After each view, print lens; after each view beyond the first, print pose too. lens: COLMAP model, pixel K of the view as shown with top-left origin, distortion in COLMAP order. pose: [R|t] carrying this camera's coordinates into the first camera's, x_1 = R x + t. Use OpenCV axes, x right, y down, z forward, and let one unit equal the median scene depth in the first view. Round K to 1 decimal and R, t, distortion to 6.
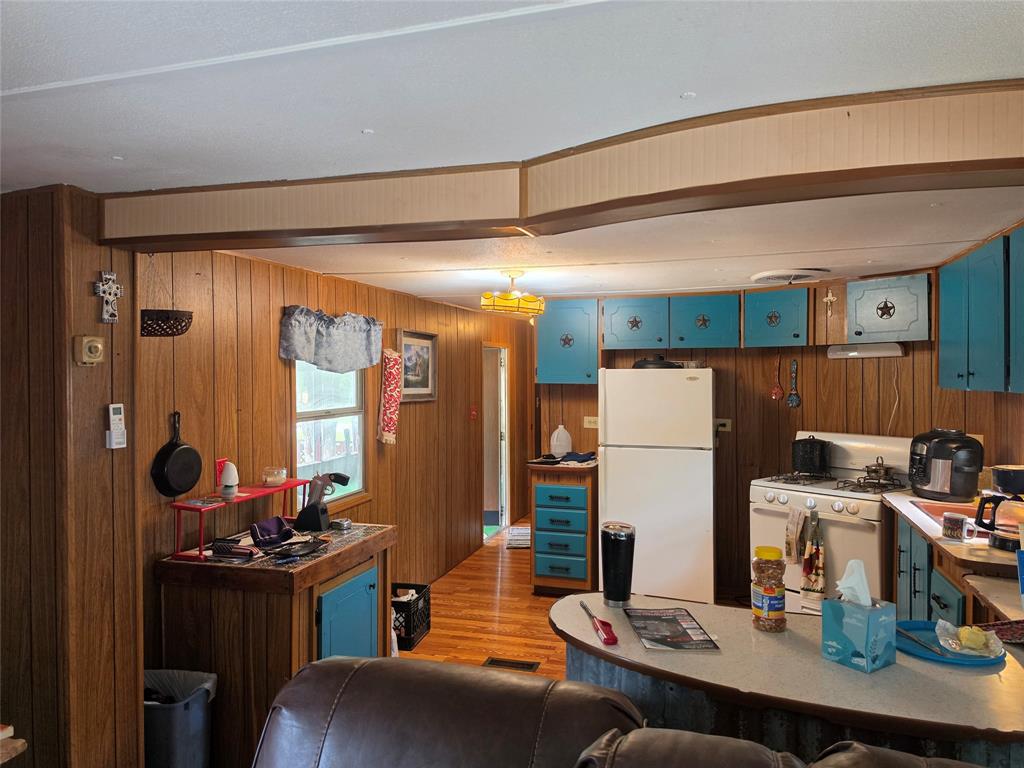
lens RADIAL K [[706.6, 0, 516.3], [0, 706.6, 384.4], [0, 0, 1]] dist [0.113146, -0.175495]
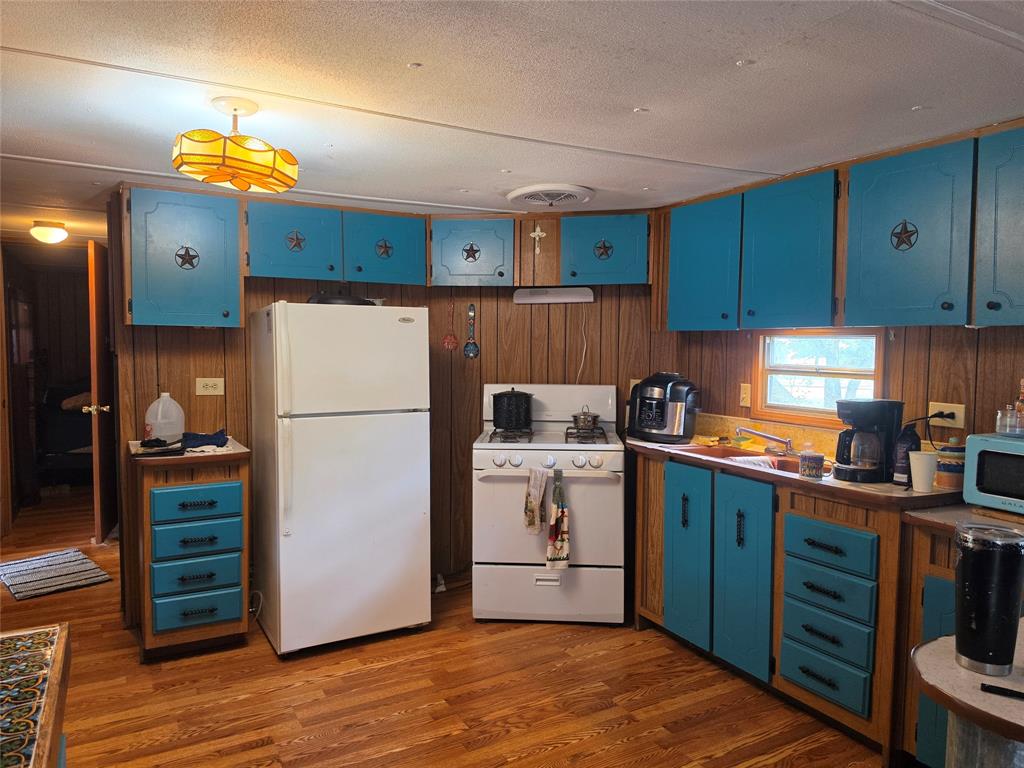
lens RADIAL K [[706.6, 0, 516.3], [0, 706.6, 384.4], [0, 0, 1]] dist [0.113146, -0.175495]
pose [[0.693026, -0.036138, 0.720006, -0.226040], [0.004683, 0.998947, 0.045631, 0.027494], [-0.720897, -0.028252, 0.692466, 0.393085]]
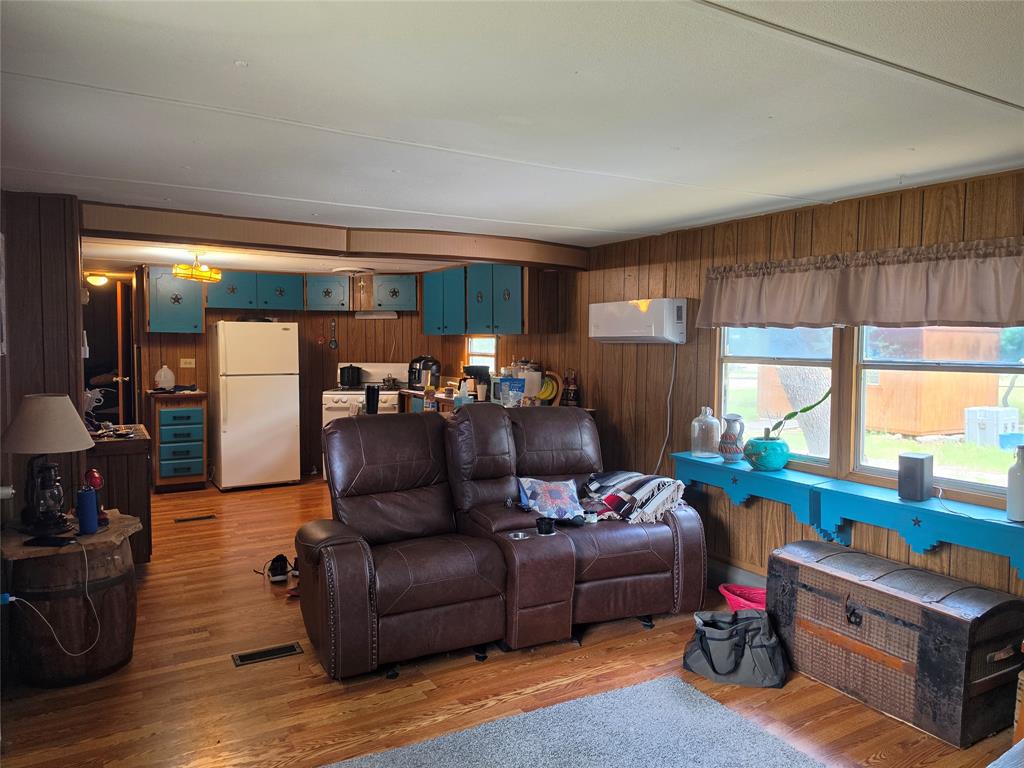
lens RADIAL K [[694.3, 0, 528.4], [0, 694.3, 378.8], [0, 0, 1]] dist [0.043348, -0.070885]
pose [[0.661537, -0.035279, 0.749083, -0.551710], [0.004281, 0.999054, 0.043272, 0.037202], [-0.749901, -0.025419, 0.661062, -0.405266]]
